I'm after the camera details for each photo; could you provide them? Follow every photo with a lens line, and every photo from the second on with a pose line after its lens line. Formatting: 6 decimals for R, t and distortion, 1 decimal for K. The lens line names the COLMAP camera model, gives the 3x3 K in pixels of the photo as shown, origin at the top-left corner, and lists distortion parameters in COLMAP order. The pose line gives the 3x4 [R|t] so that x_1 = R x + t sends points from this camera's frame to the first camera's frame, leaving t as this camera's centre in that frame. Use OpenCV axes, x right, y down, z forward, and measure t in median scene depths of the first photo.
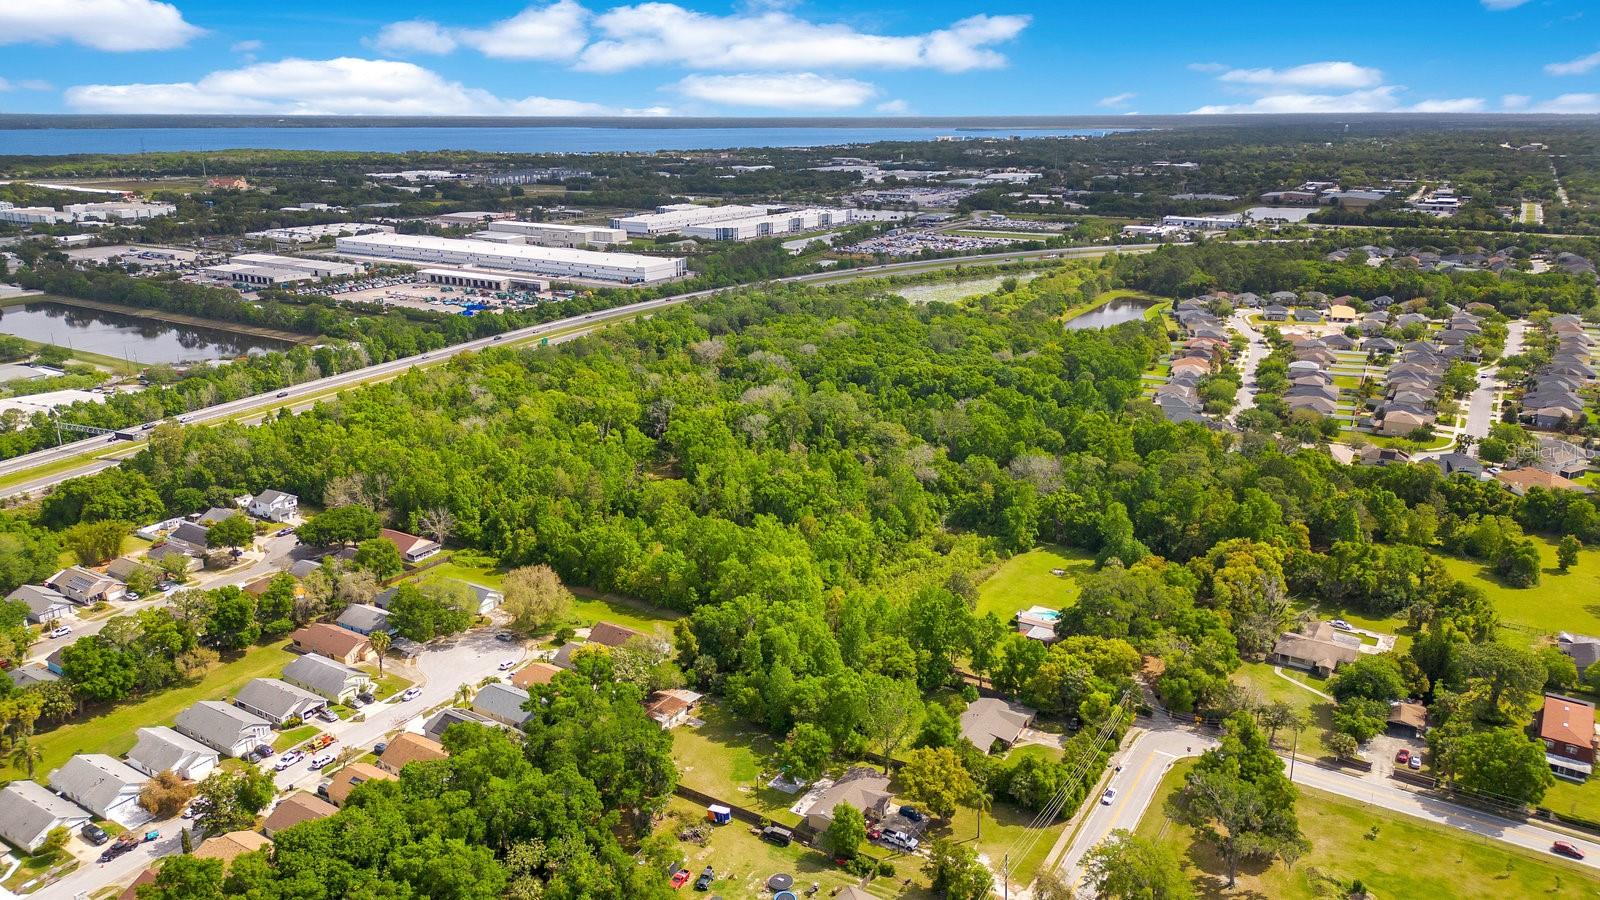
lens RADIAL K [[1113.8, 0, 796.1], [0, 1113.8, 449.5], [0, 0, 1]] dist [0.073248, -0.068969]
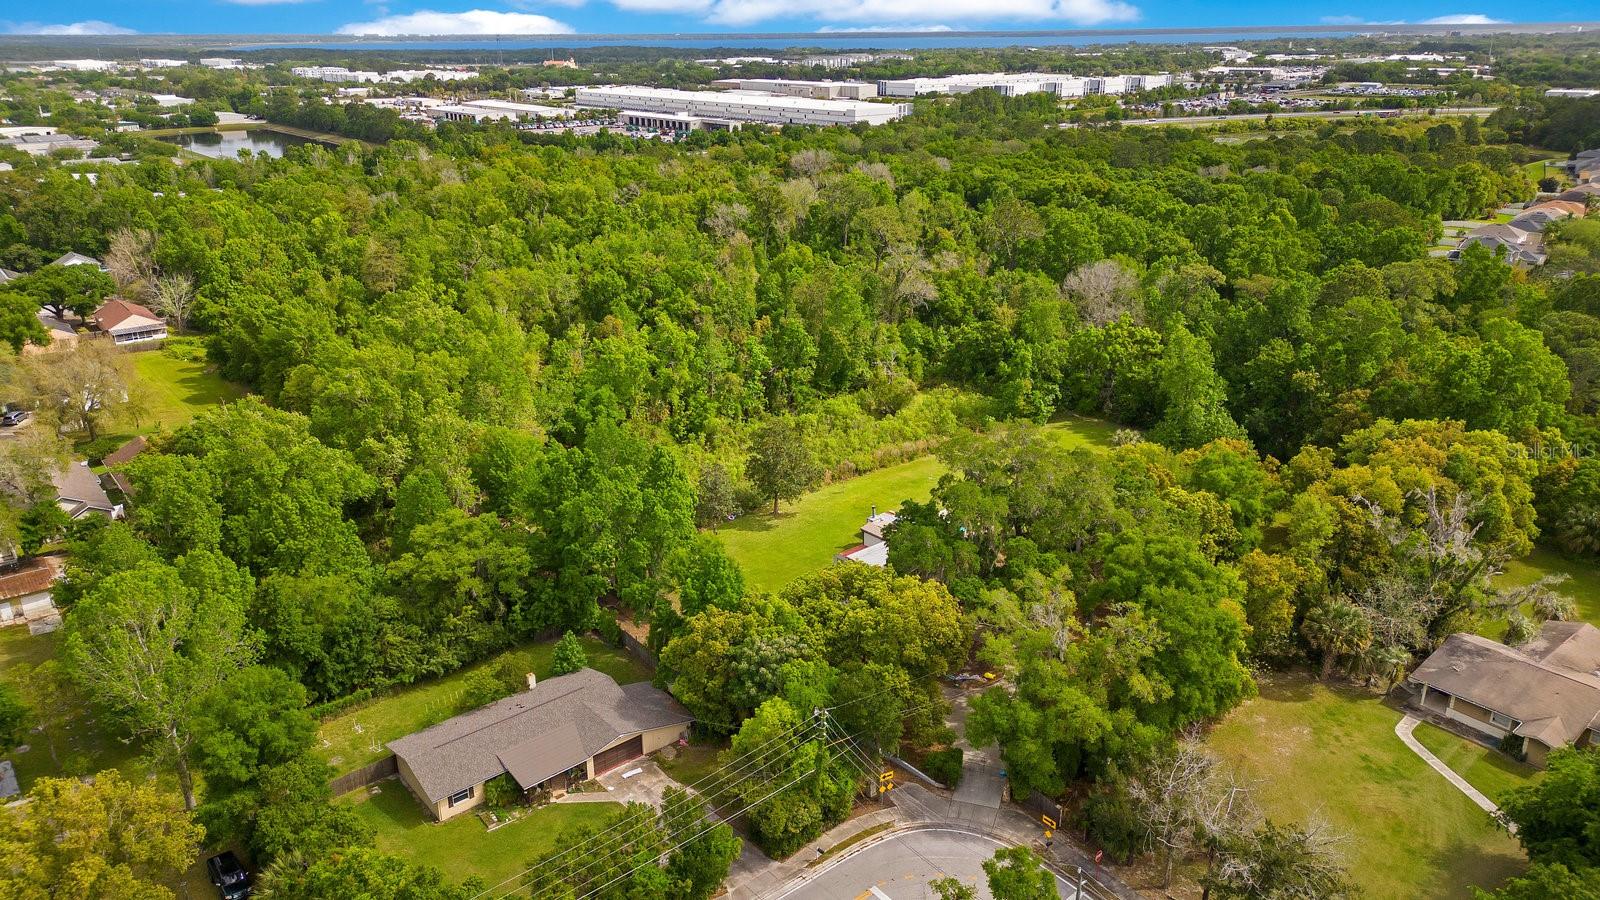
lens RADIAL K [[1113.8, 0, 796.1], [0, 1113.8, 449.5], [0, 0, 1]] dist [0.073248, -0.068969]
pose [[0.947509, 0.106669, -0.301410, 0.174158], [-0.086705, 0.993105, 0.078896, 0.046674], [0.307747, -0.048621, 0.950225, 0.297923]]
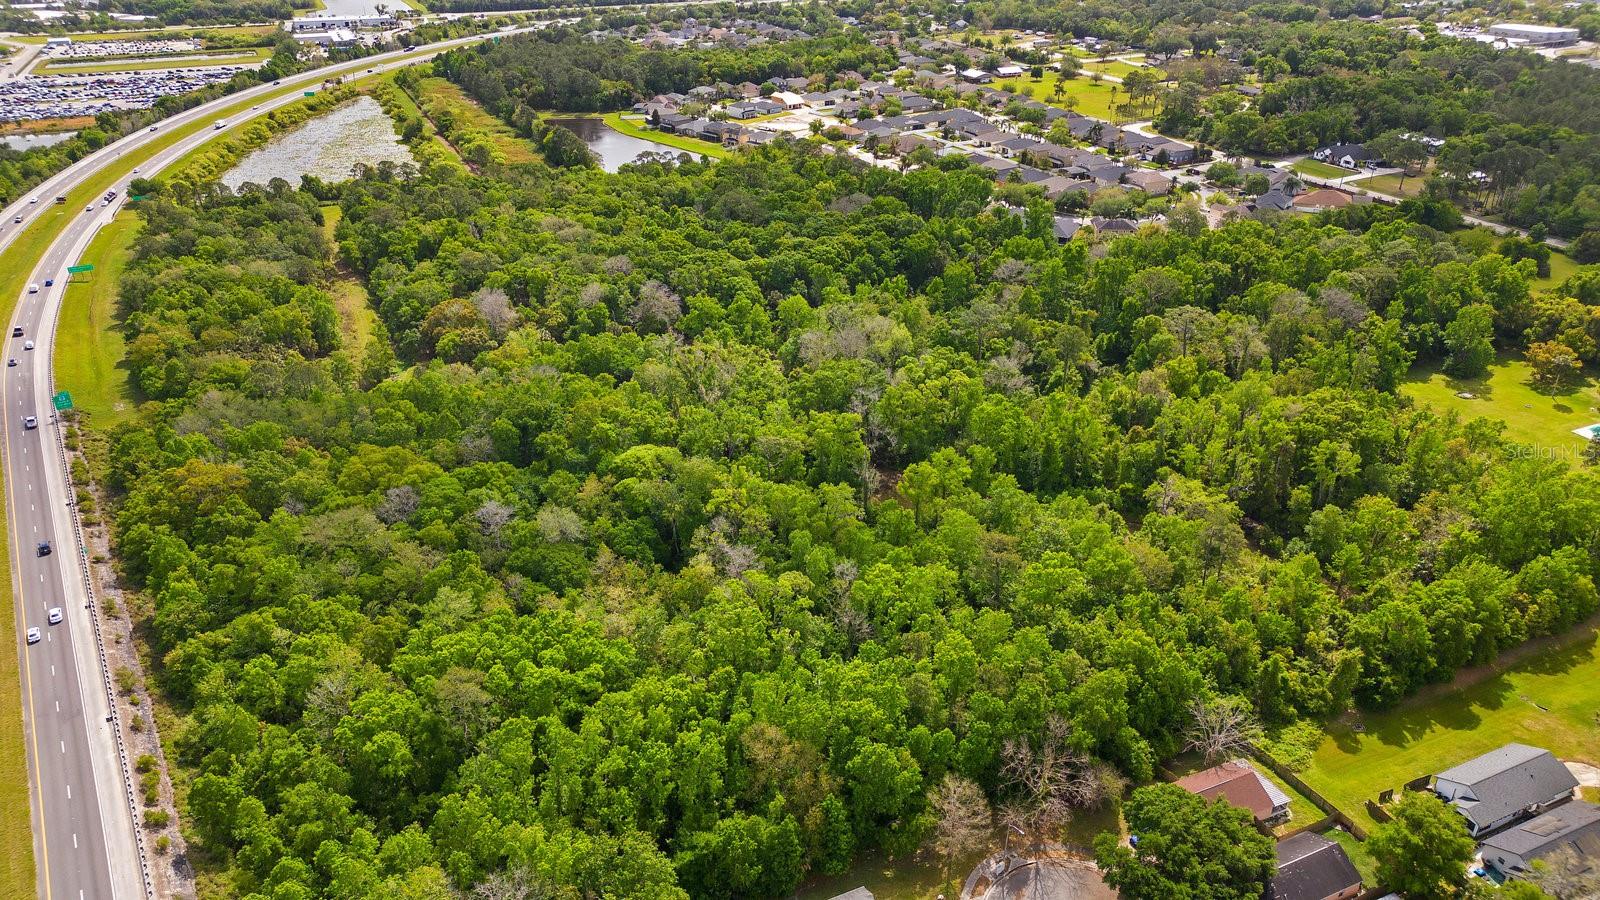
lens RADIAL K [[1113.8, 0, 796.1], [0, 1113.8, 449.5], [0, 0, 1]] dist [0.073248, -0.068969]
pose [[0.555826, -0.382967, 0.737831, -0.503415], [0.250247, 0.923476, 0.290808, -0.168074], [-0.792738, 0.023001, 0.609128, 0.550285]]
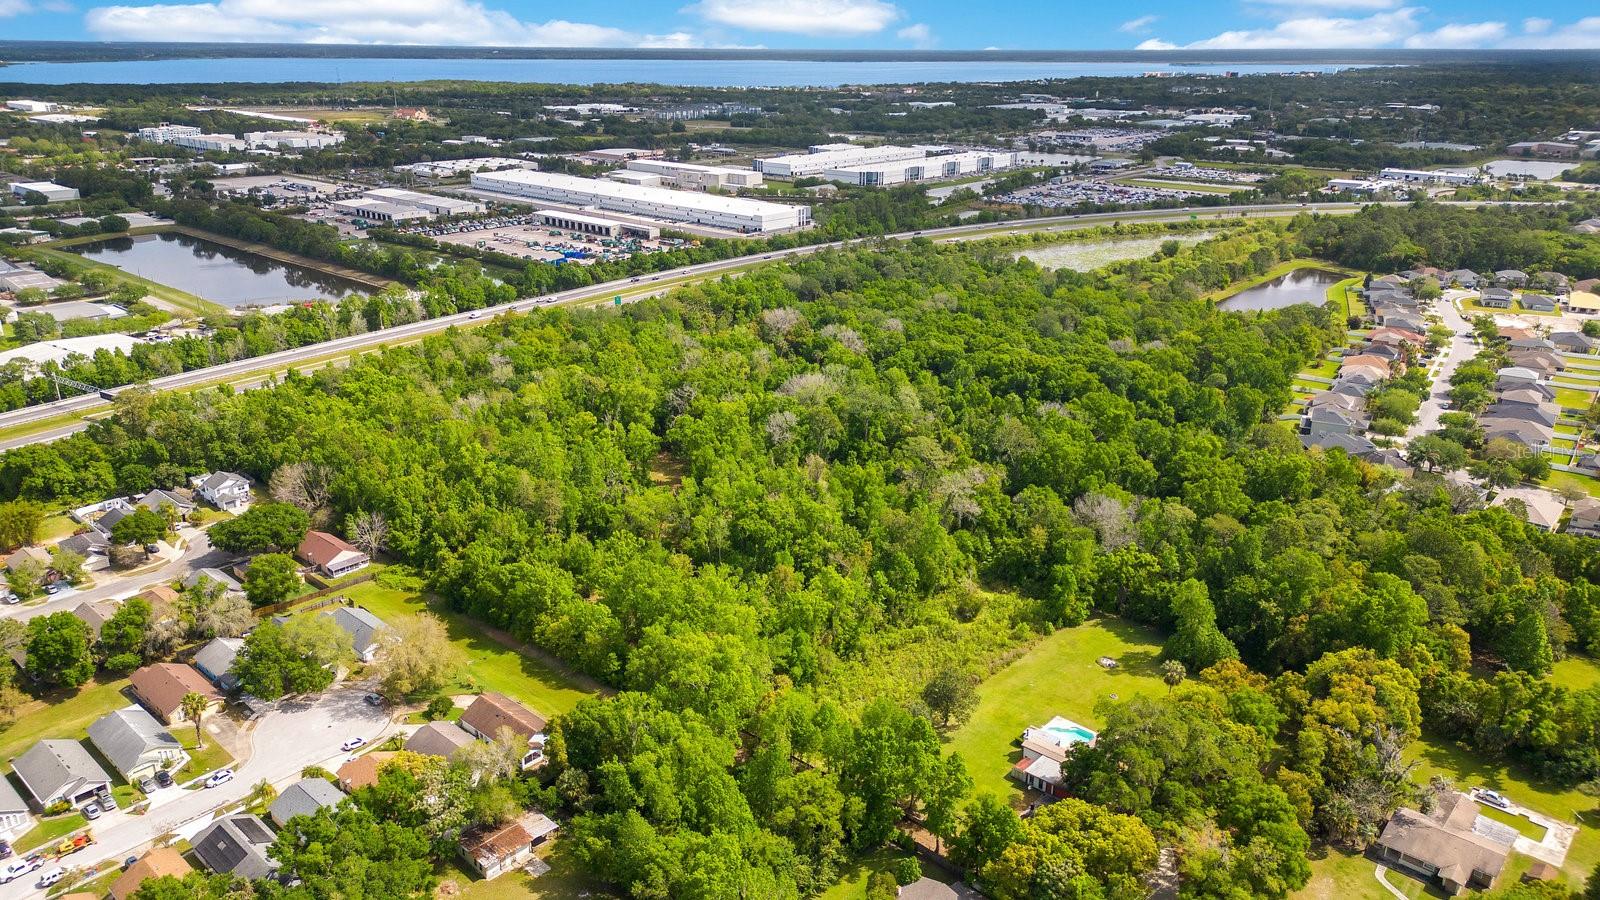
lens RADIAL K [[1113.8, 0, 796.1], [0, 1113.8, 449.5], [0, 0, 1]] dist [0.073248, -0.068969]
pose [[0.985238, 0.064420, -0.158607, 0.087017], [-0.055858, 0.996761, 0.057864, -0.042361], [0.161821, -0.048150, 0.985645, 0.140075]]
